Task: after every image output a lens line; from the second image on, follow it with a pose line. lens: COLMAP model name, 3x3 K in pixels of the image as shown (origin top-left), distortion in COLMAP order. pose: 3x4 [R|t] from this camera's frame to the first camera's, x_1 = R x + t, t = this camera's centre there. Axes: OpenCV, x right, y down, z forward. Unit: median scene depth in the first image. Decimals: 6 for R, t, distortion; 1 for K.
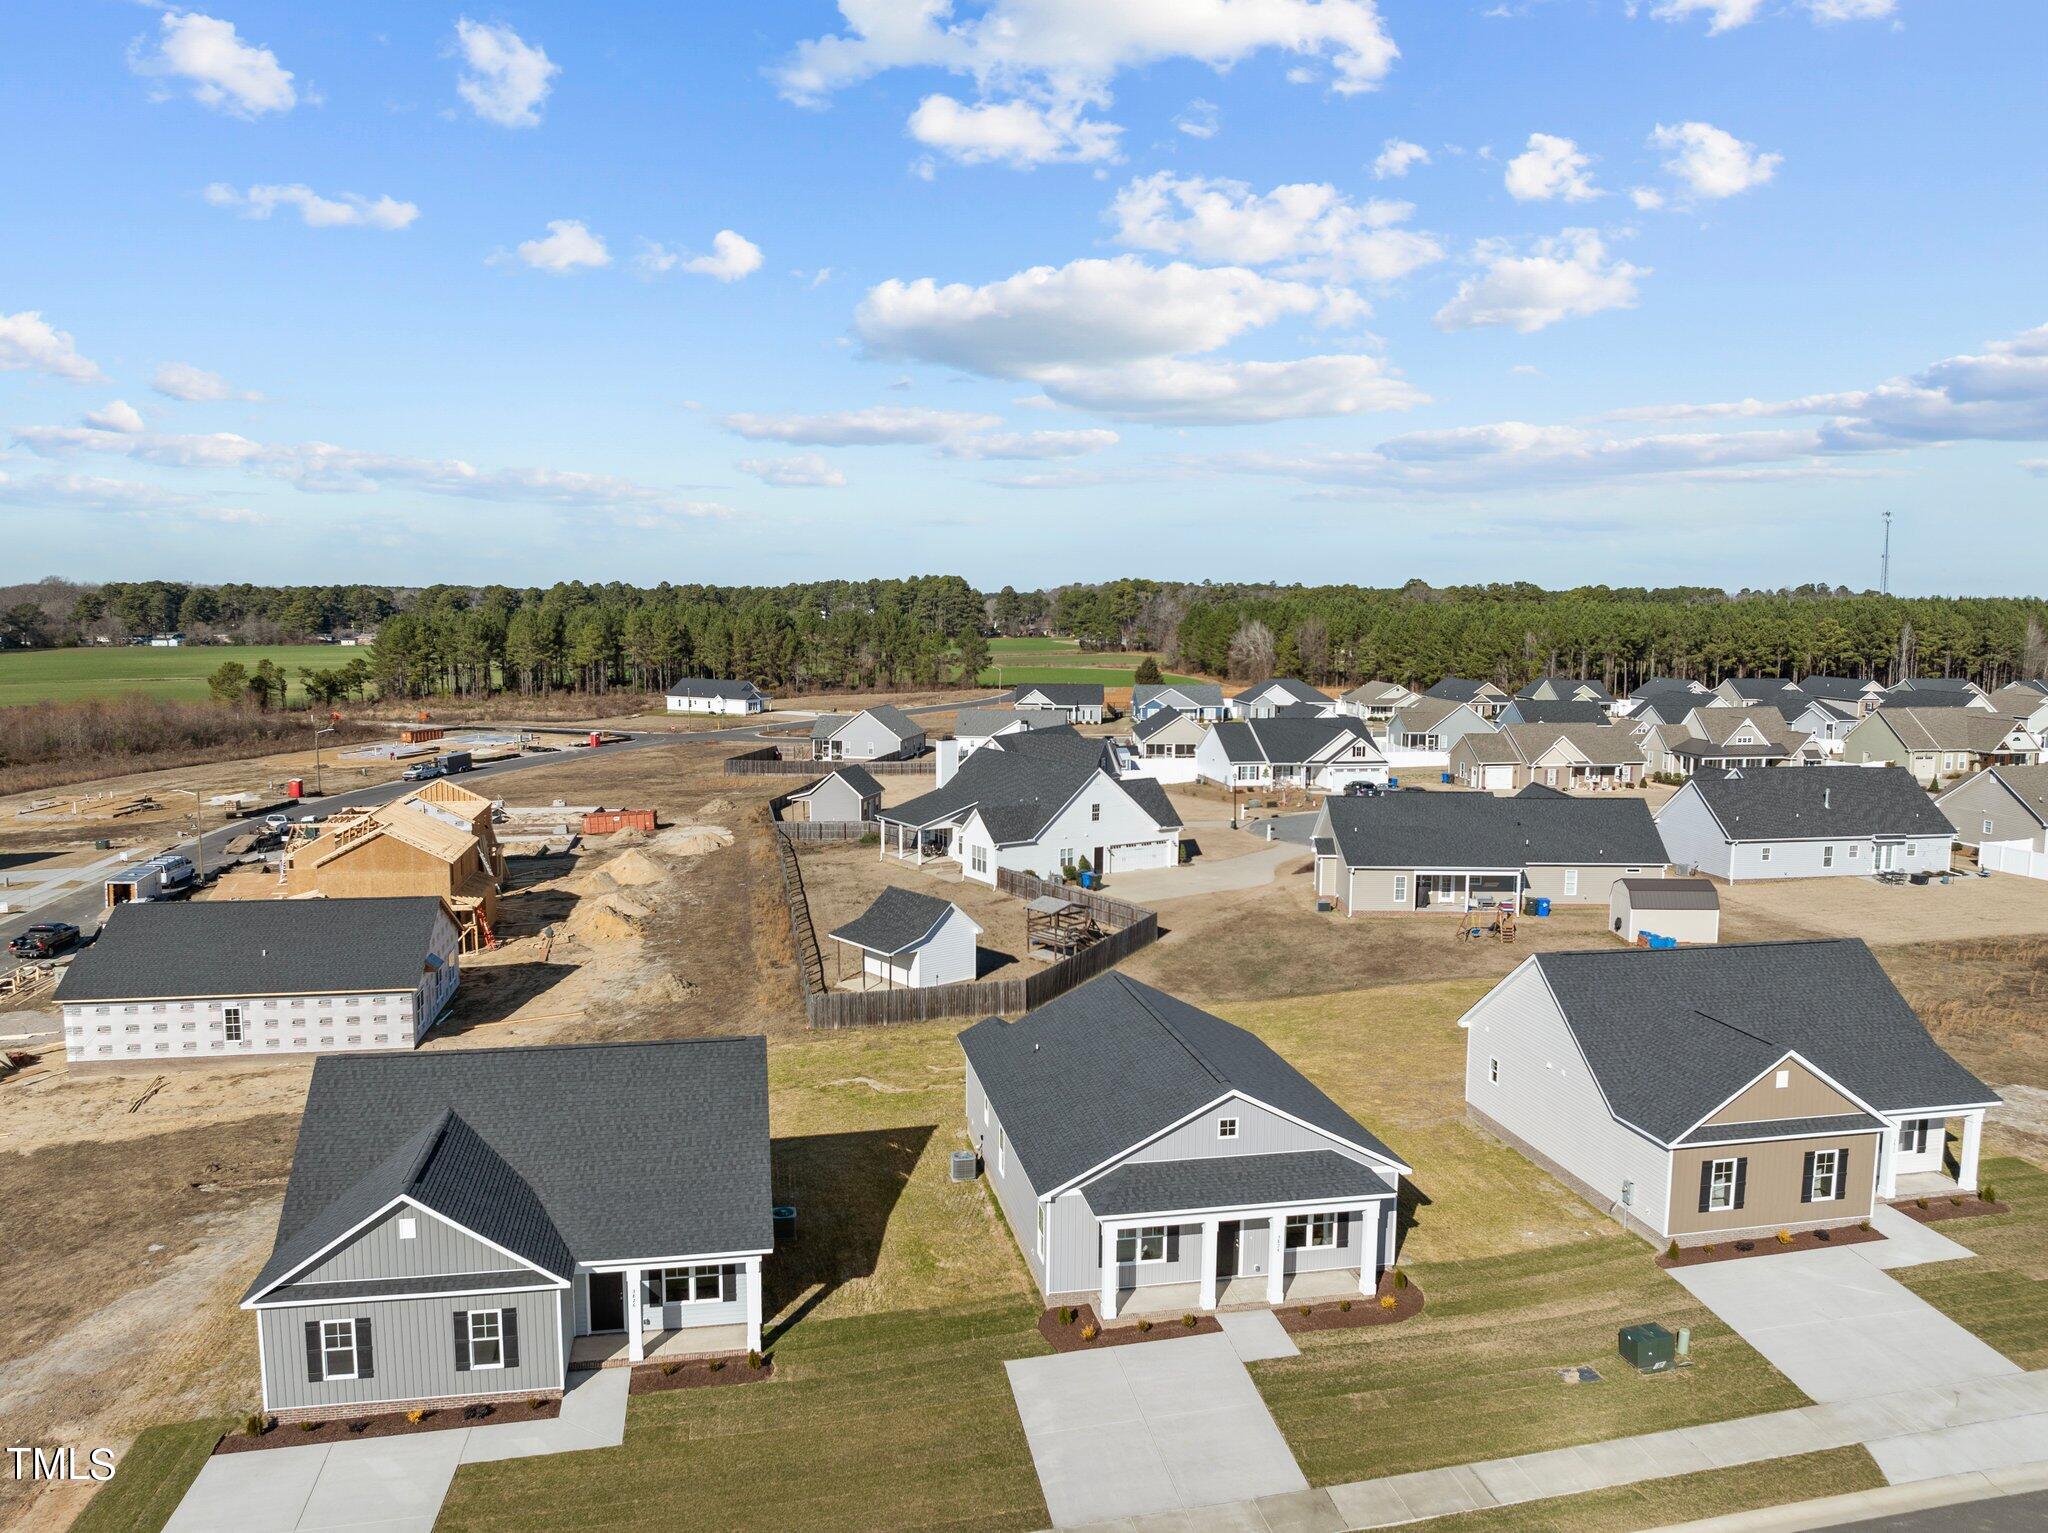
lens RADIAL K [[1443.6, 0, 1038.9], [0, 1443.6, 761.3], [0, 0, 1]] dist [-0.038958, 0.006532]
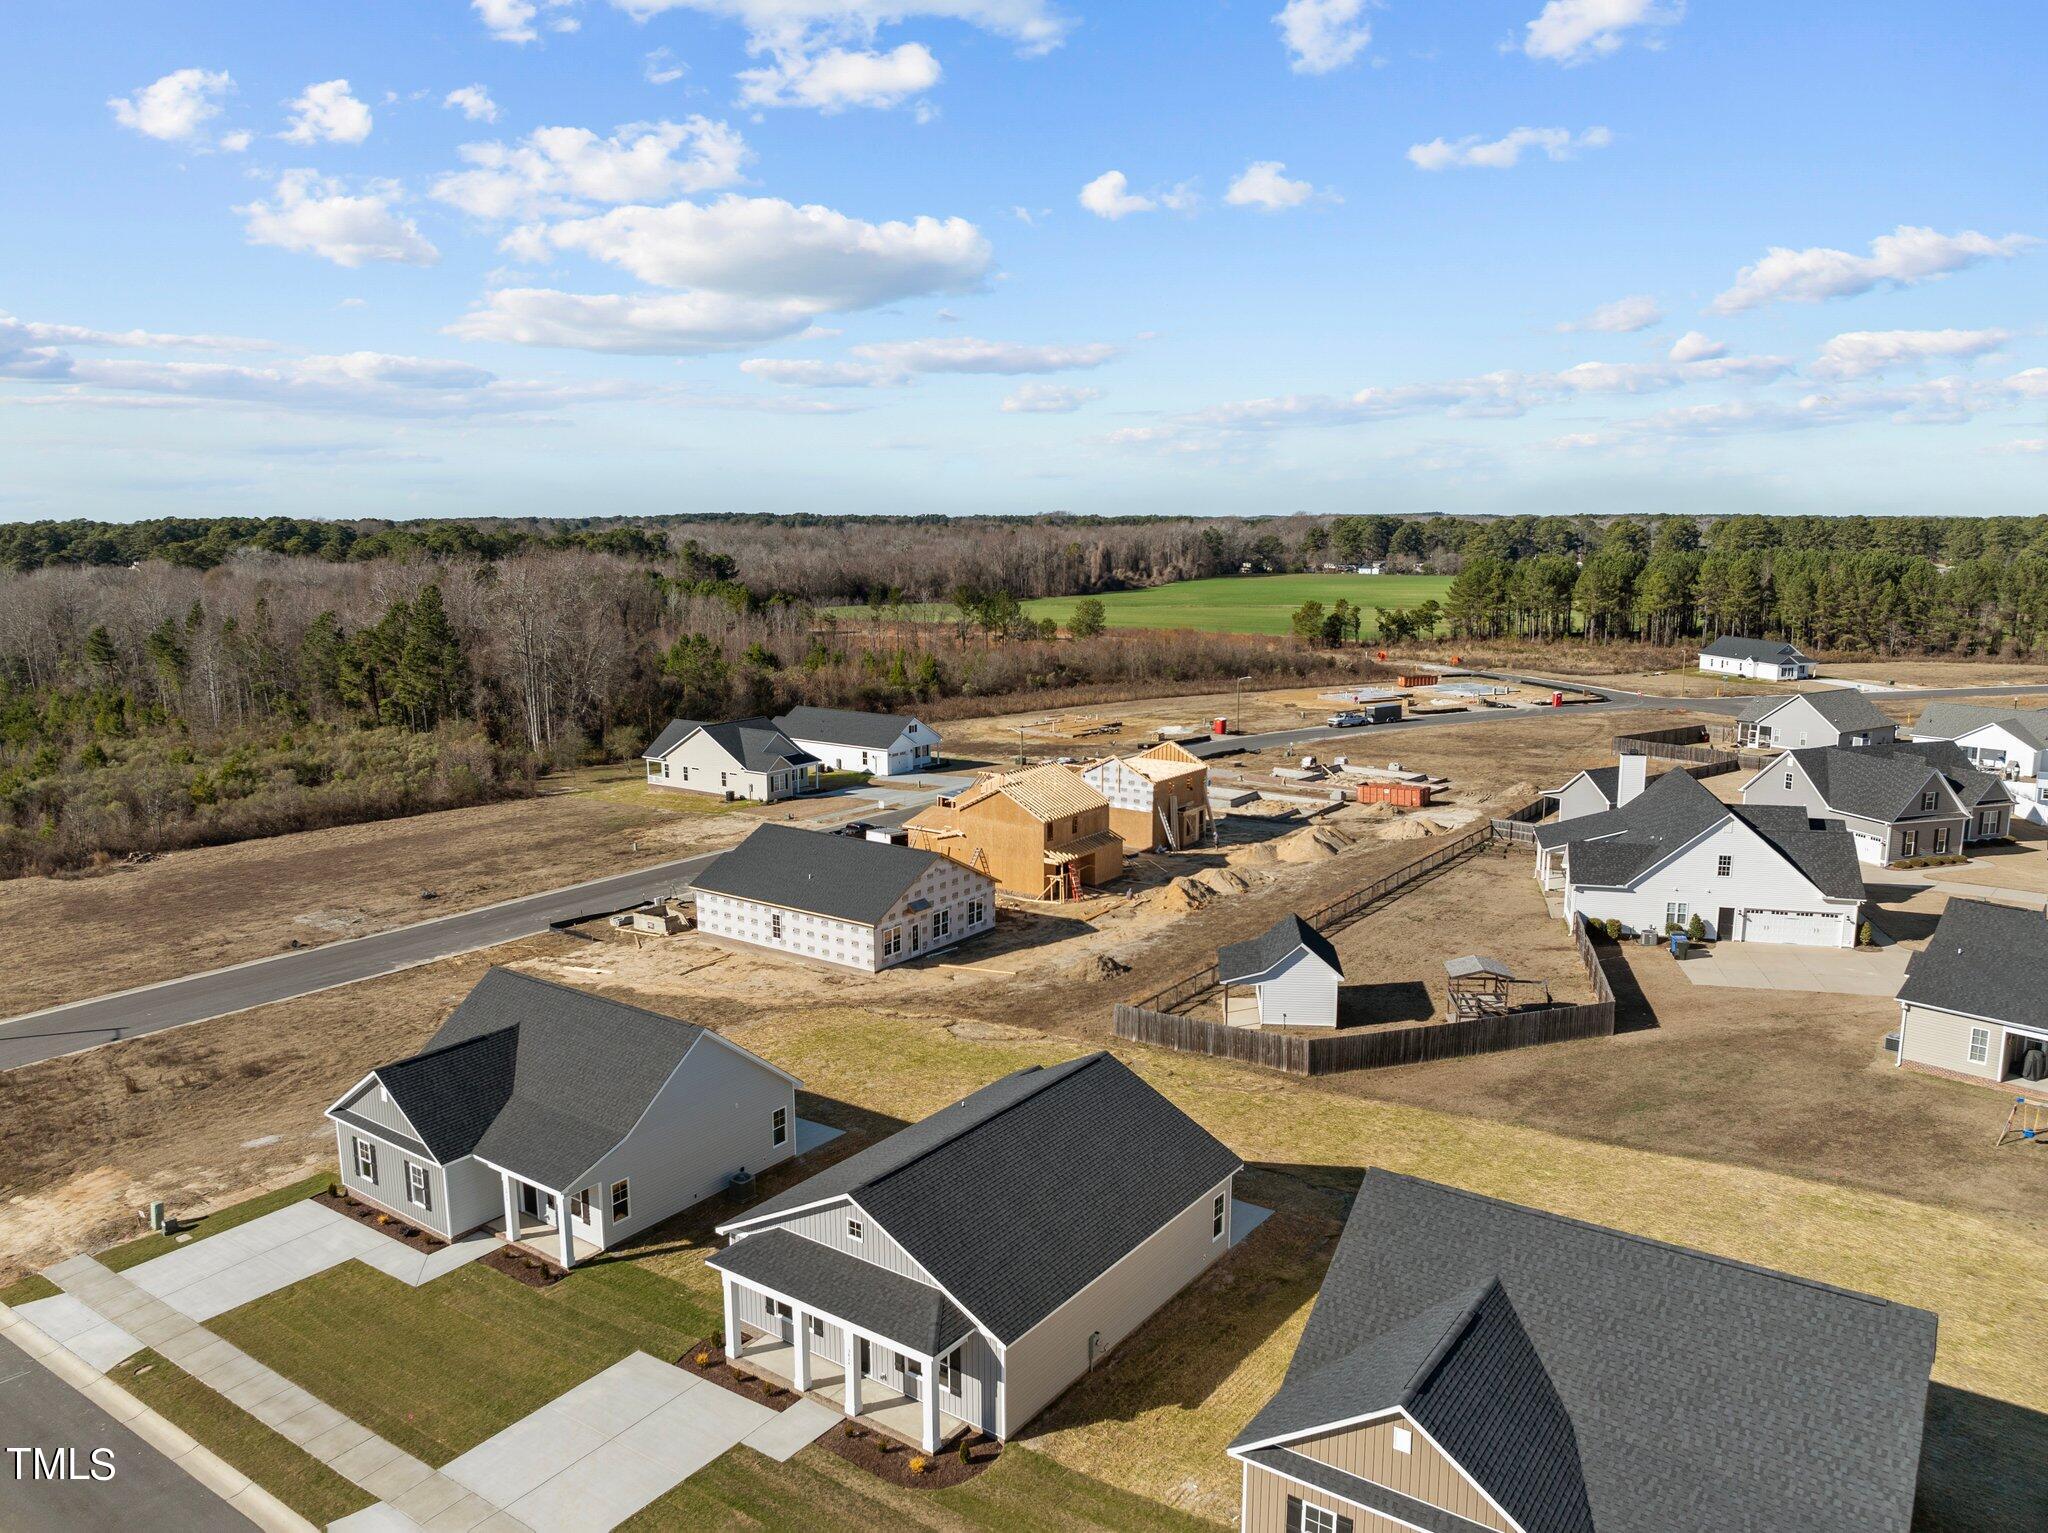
lens RADIAL K [[1443.6, 0, 1049.8], [0, 1443.6, 752.9], [0, 0, 1]] dist [-0.038958, 0.006532]
pose [[0.694581, 0.106859, -0.711434, 0.496175], [-0.075230, 0.994274, 0.075894, -0.087657], [0.715470, 0.000806, 0.698643, 0.221155]]
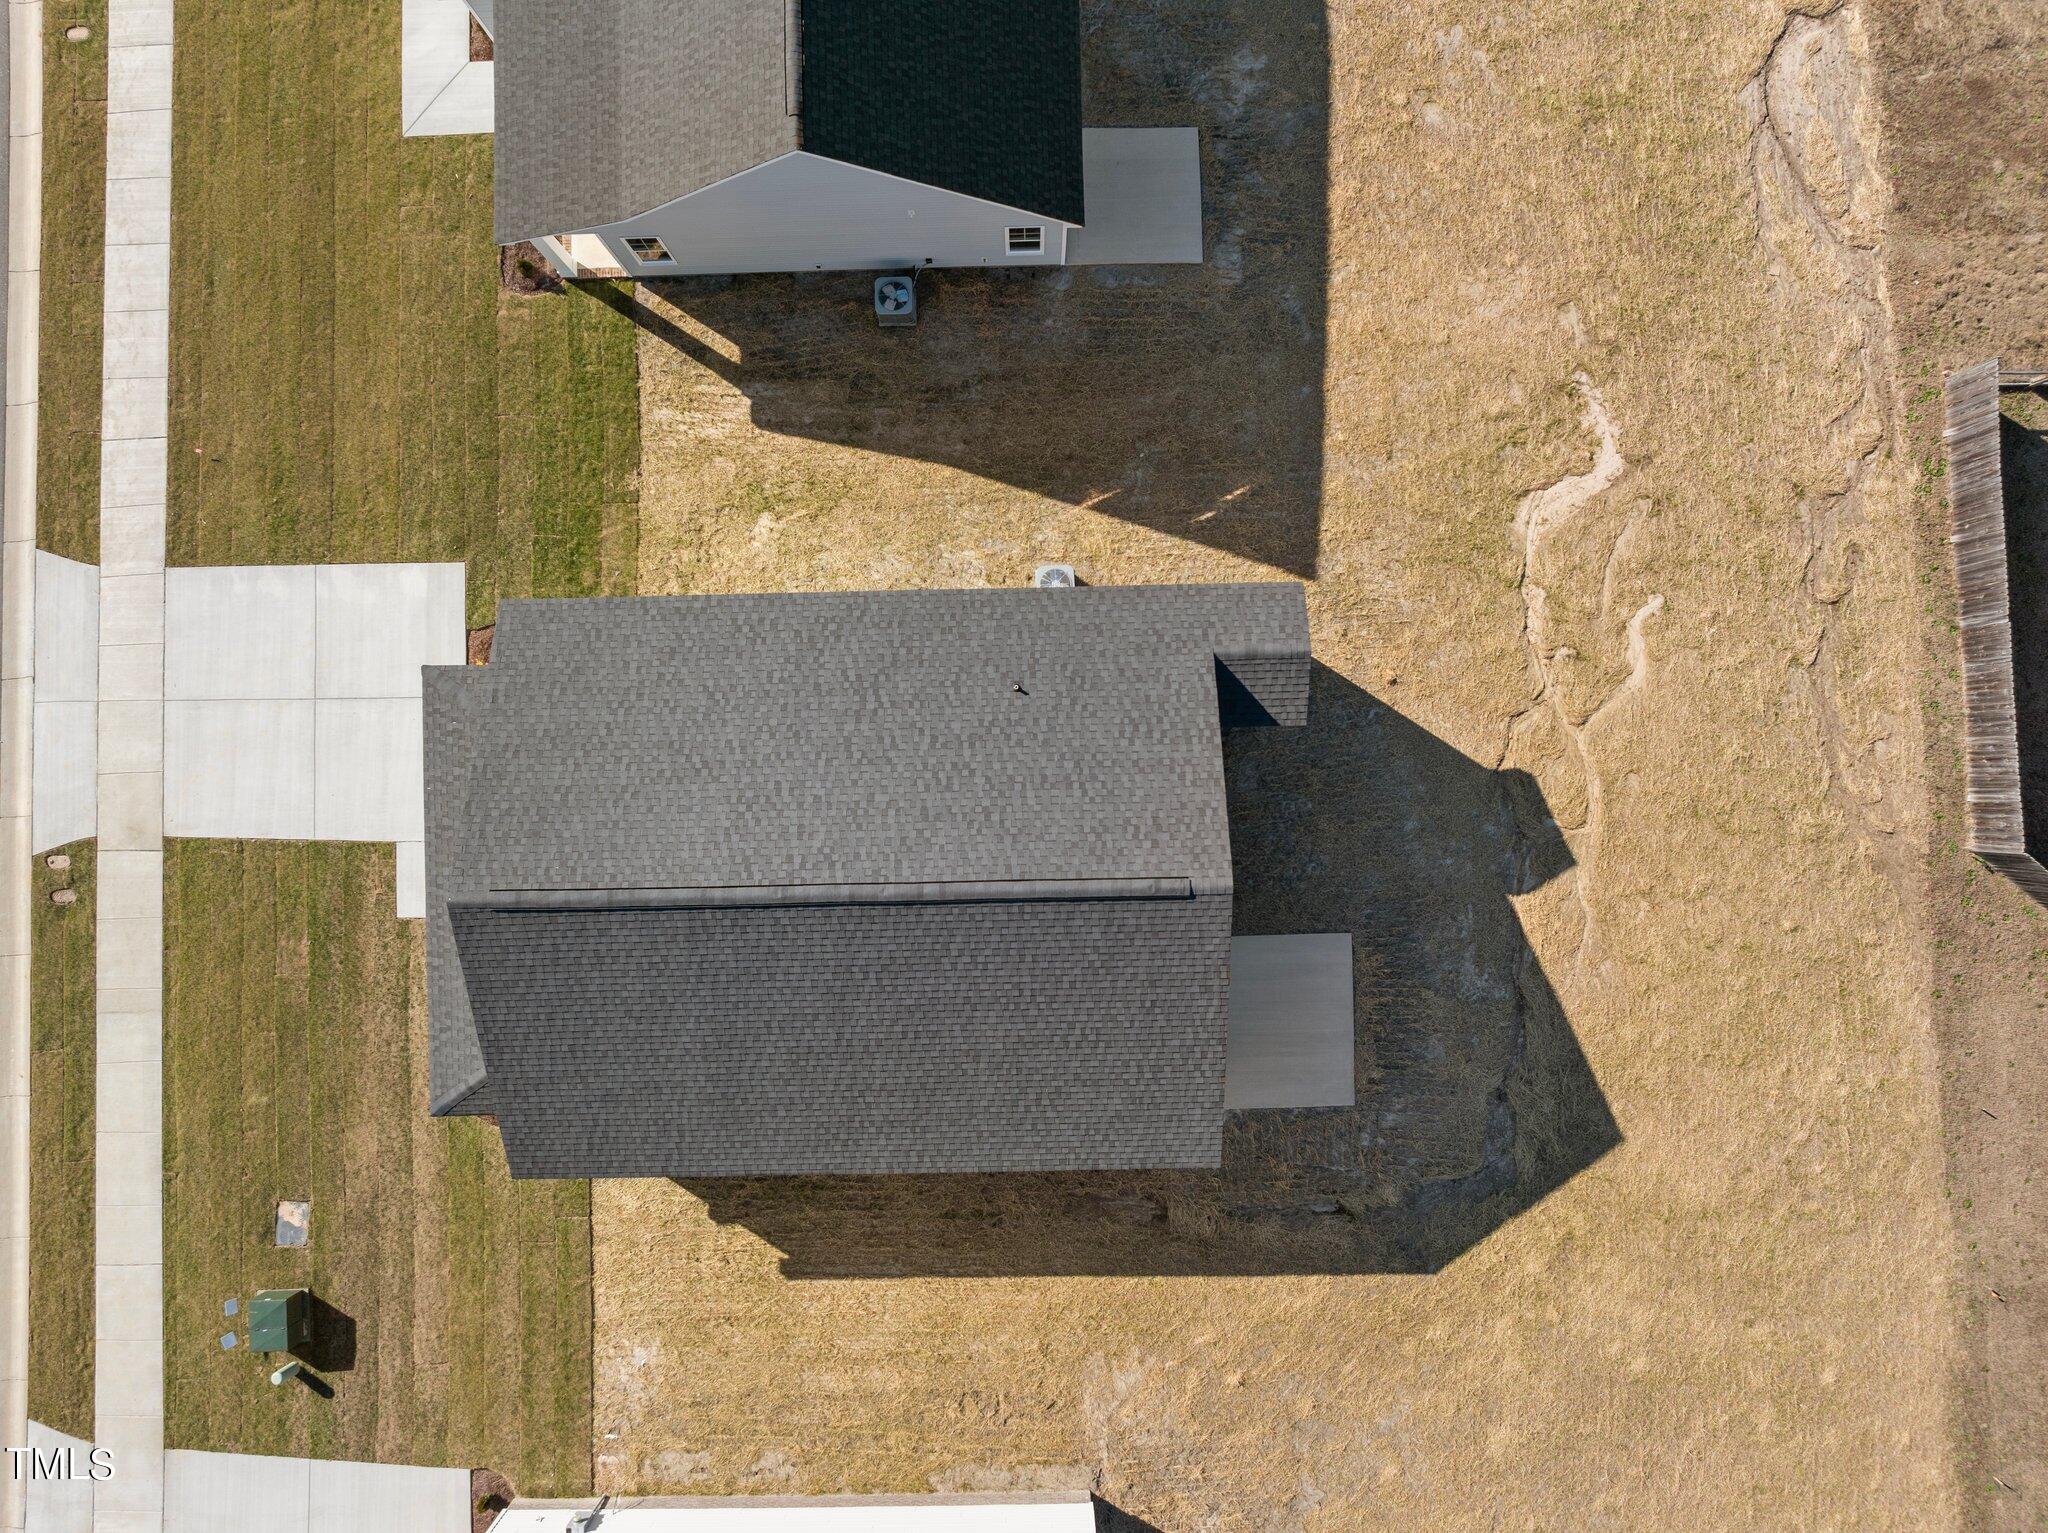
lens RADIAL K [[1443.6, 0, 908.5], [0, 1443.6, 710.6], [0, 0, 1]] dist [-0.038958, 0.006532]
pose [[-0.177784, 0.983937, -0.016145, 0.014089], [-0.100881, -0.001903, 0.994897, -0.221339], [0.978885, 0.178505, 0.099599, 0.602722]]
